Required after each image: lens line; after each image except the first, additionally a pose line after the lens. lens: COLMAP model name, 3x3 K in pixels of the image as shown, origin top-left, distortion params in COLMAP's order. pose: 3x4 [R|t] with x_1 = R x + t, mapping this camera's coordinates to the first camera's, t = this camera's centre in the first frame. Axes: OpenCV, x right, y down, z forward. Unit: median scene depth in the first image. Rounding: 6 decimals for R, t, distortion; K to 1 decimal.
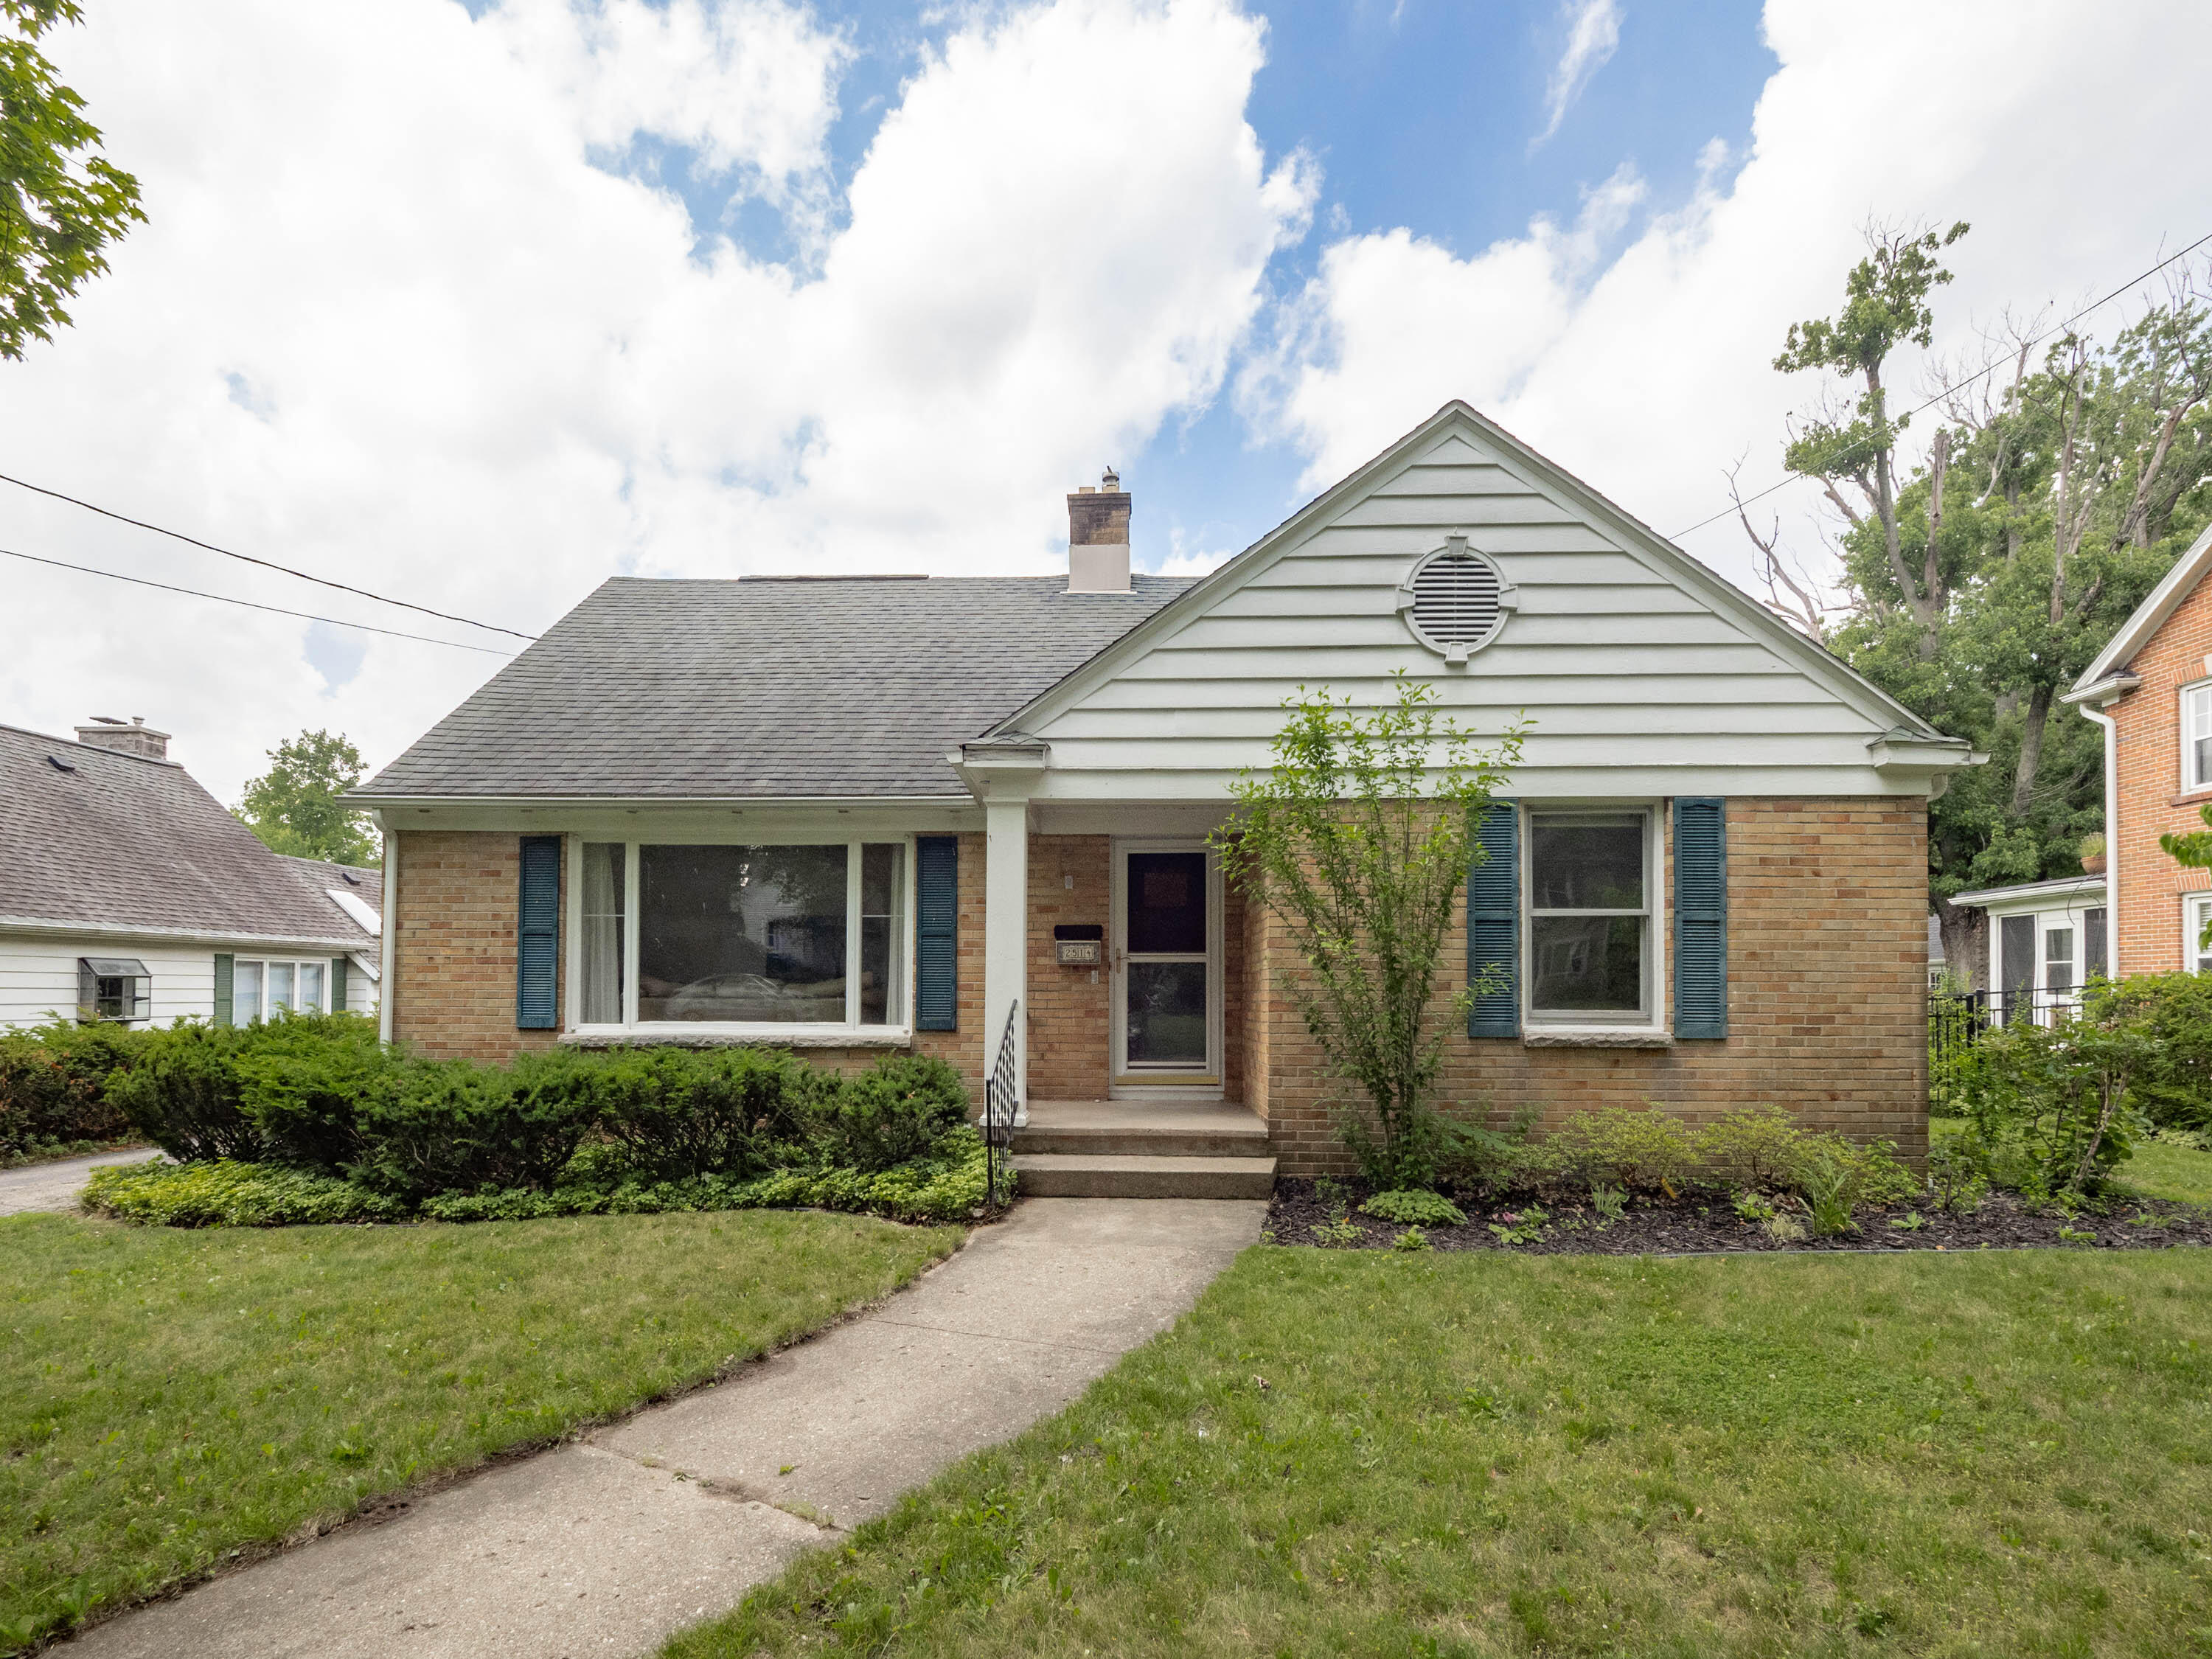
lens RADIAL K [[963.8, 0, 1104.5], [0, 963.8, 893.1], [0, 0, 1]] dist [-0.002547, -0.001114]
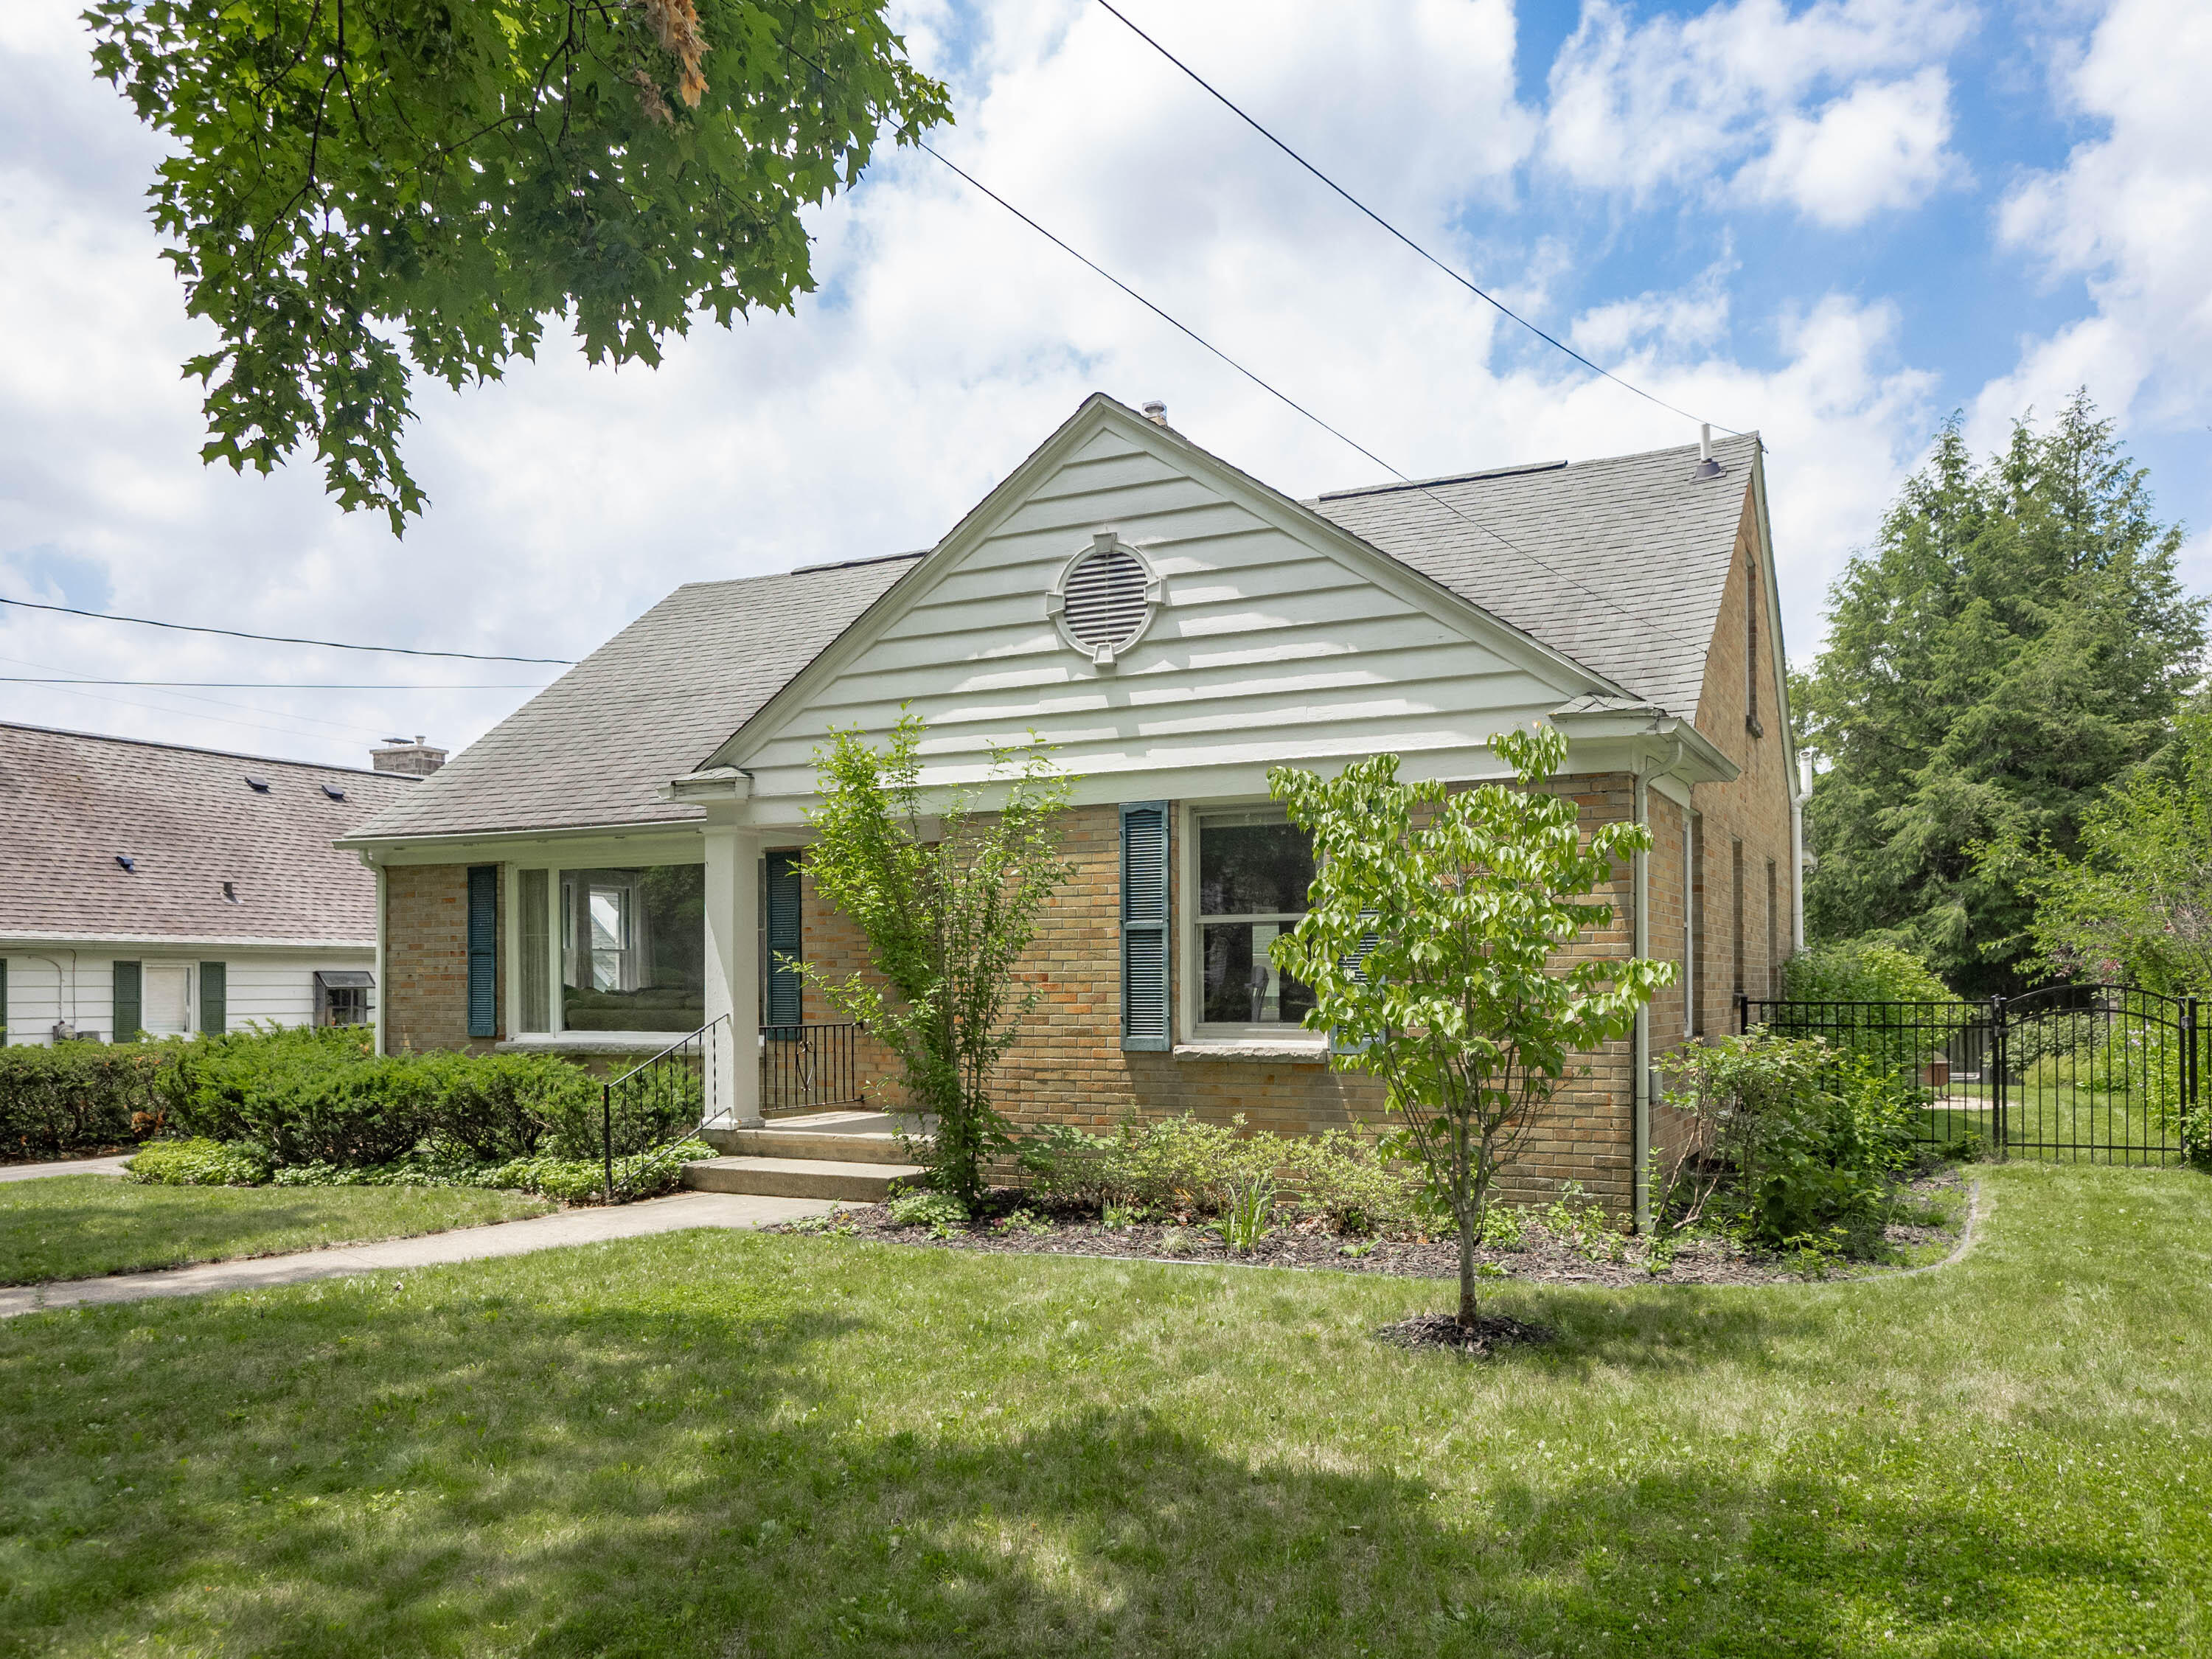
lens RADIAL K [[1315.6, 0, 1277.1], [0, 1315.6, 856.6], [0, 0, 1]] dist [-0.000723, -0.000042]
pose [[0.949644, -0.037702, -0.311054, 0.781927], [0.038780, 0.999244, -0.002720, -0.030212], [0.310921, -0.009480, 0.950388, -0.172712]]
